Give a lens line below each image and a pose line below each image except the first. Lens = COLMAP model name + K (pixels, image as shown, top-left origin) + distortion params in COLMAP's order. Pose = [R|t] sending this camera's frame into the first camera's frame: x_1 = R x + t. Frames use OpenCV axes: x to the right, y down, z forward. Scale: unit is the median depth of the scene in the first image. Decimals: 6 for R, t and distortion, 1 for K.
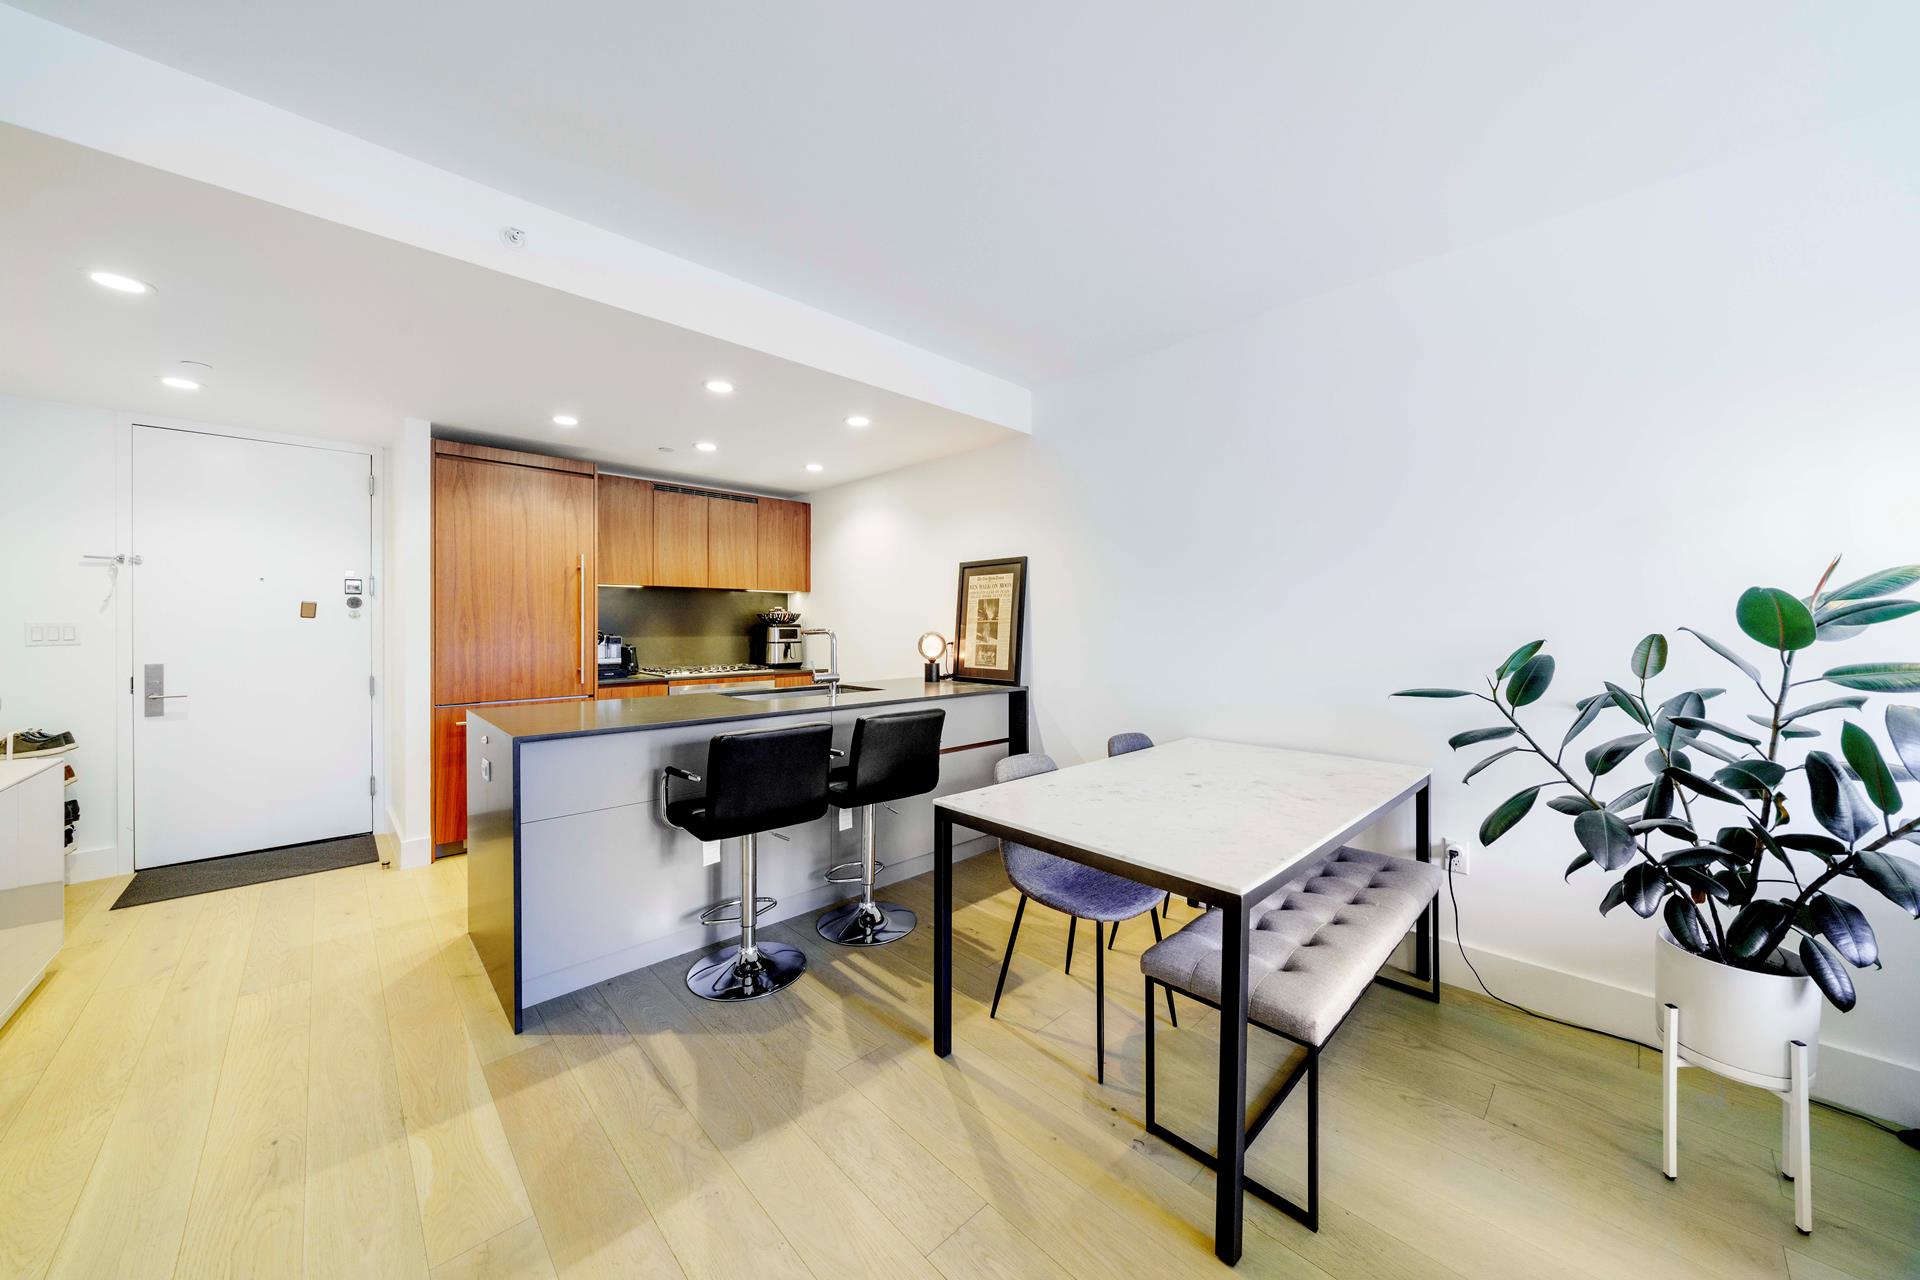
lens RADIAL K [[668.6, 0, 1005.6], [0, 668.6, 632.4], [0, 0, 1]] dist [0.000093, 0.000053]
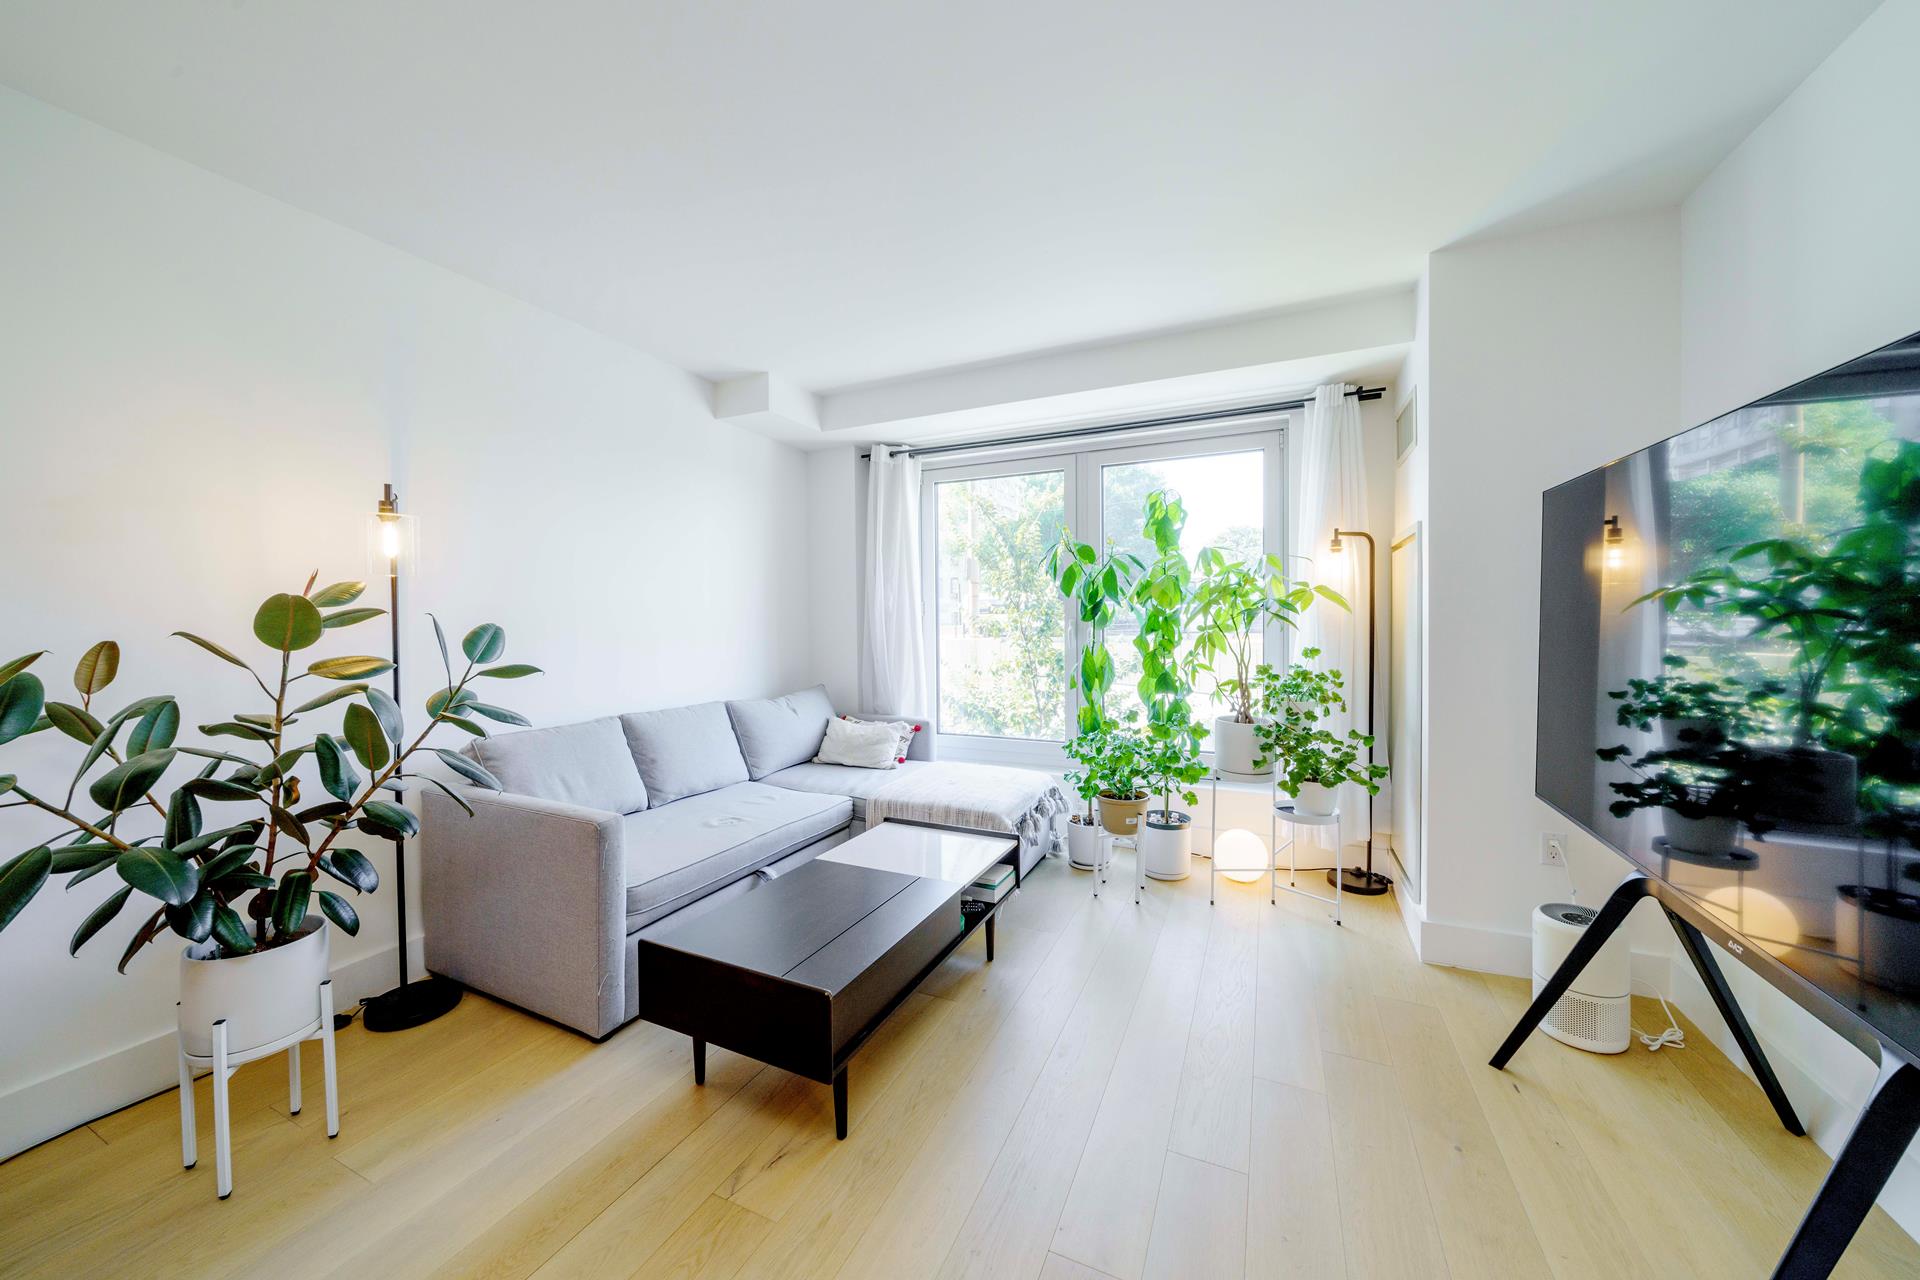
lens RADIAL K [[655.1, 0, 964.6], [0, 655.1, 645.1], [0, 0, 1]] dist [-0.008227, 0.000012]
pose [[-0.329501, -0.030553, 0.943661, -0.139160], [0.021336, 0.998980, 0.039794, -0.000856], [-0.943914, 0.033246, -0.328513, 0.164039]]
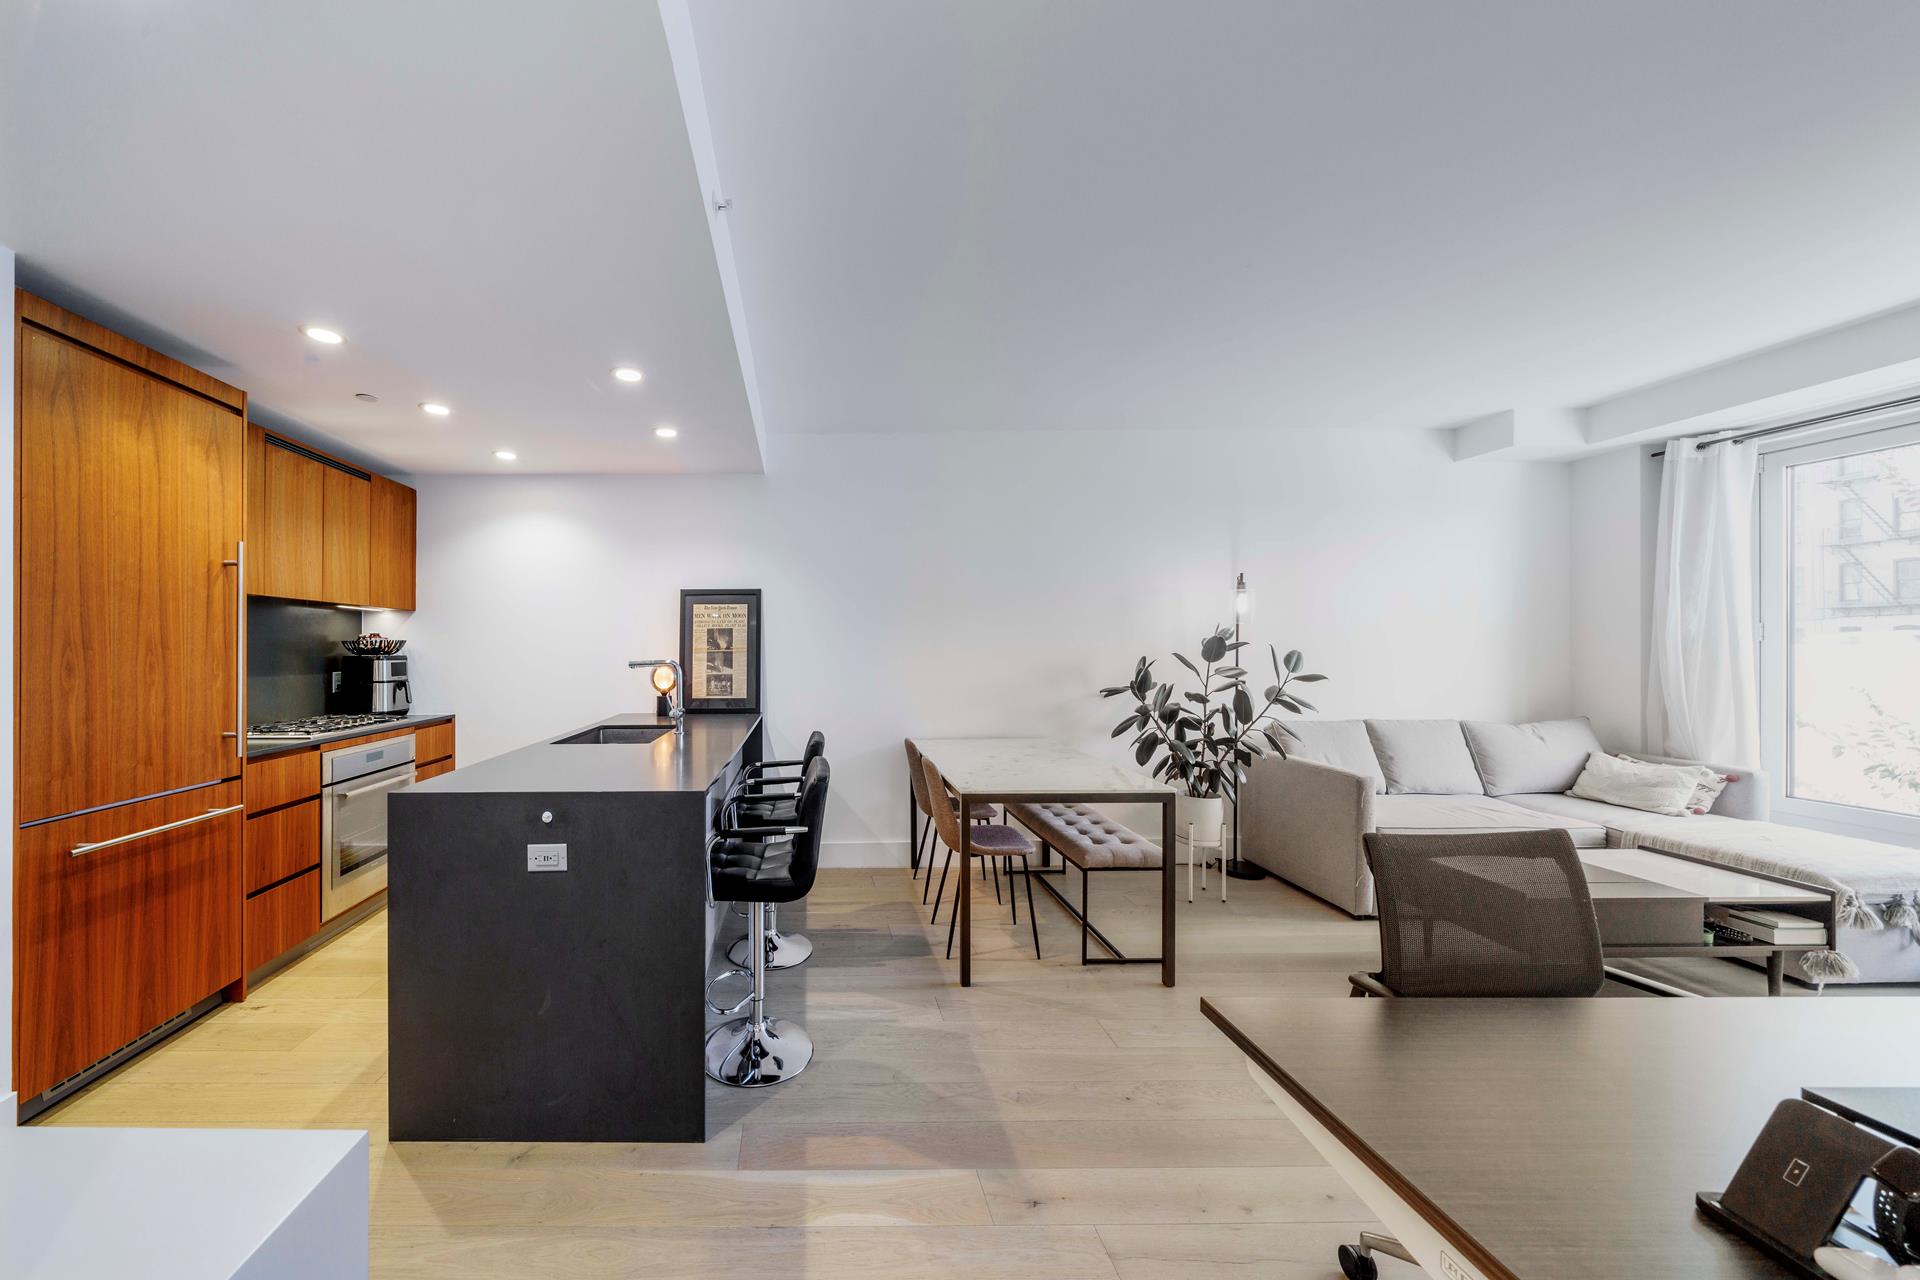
lens RADIAL K [[655.1, 0, 964.6], [0, 655.1, 645.1], [0, 0, 1]] dist [-0.008227, 0.000012]
pose [[0.624092, 0.003603, 0.781342, -0.696115], [0.013112, 0.999800, -0.015083, -0.007162], [-0.781241, 0.019658, 0.623920, 0.135590]]
